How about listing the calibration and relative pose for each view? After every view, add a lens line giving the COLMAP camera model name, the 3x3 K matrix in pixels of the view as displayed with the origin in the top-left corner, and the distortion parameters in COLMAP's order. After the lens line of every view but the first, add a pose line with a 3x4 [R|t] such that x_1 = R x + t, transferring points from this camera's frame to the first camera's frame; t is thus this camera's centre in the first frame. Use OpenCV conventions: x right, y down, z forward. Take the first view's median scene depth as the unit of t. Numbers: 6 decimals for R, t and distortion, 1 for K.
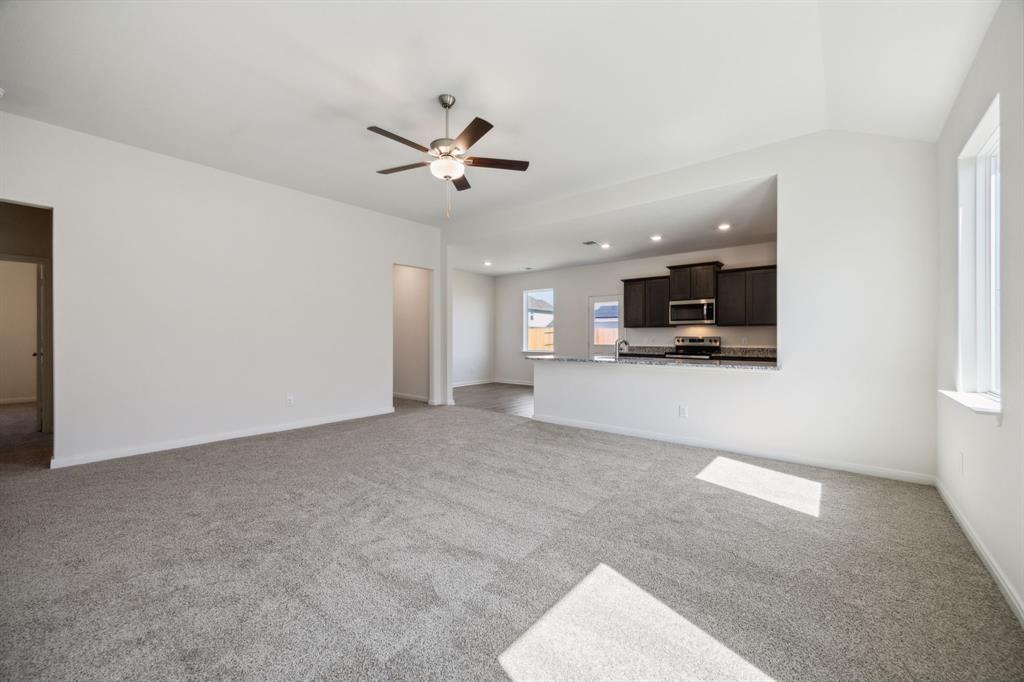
lens RADIAL K [[415.2, 0, 515.7], [0, 415.2, 338.3], [0, 0, 1]] dist [0.000785, 0.000028]
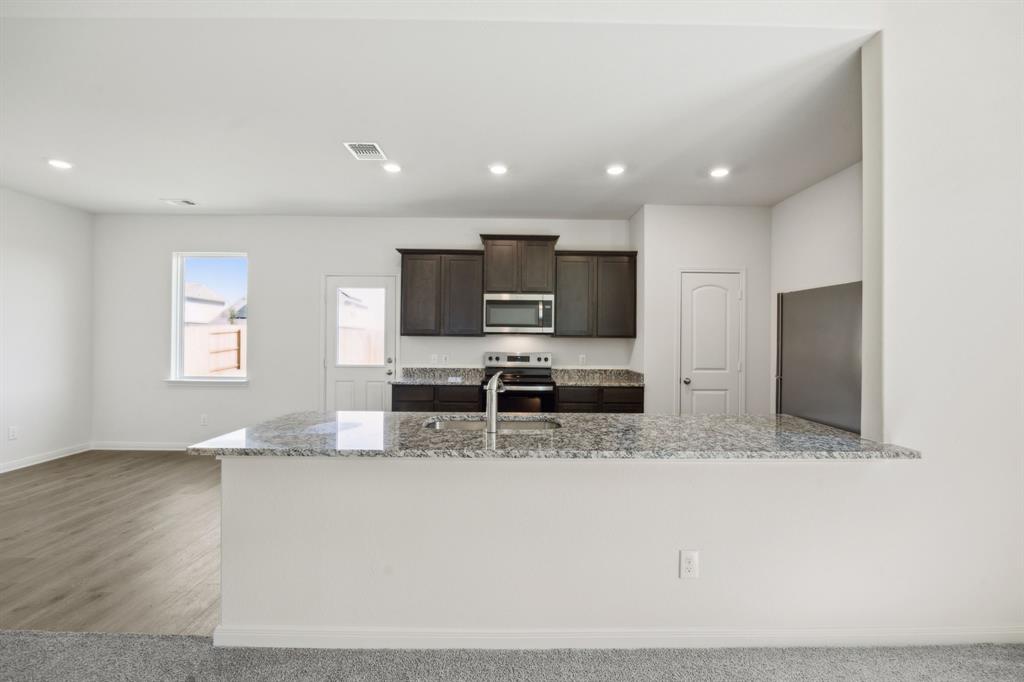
lens RADIAL K [[432.5, 0, 504.2], [0, 432.5, 339.6], [0, 0, 1]] dist [-0.022713, 0.000684]
pose [[0.769198, -0.000355, 0.639011, -0.000368], [-0.009466, 0.999884, 0.011950, -0.030794], [-0.638941, -0.015240, 0.769105, 0.505586]]
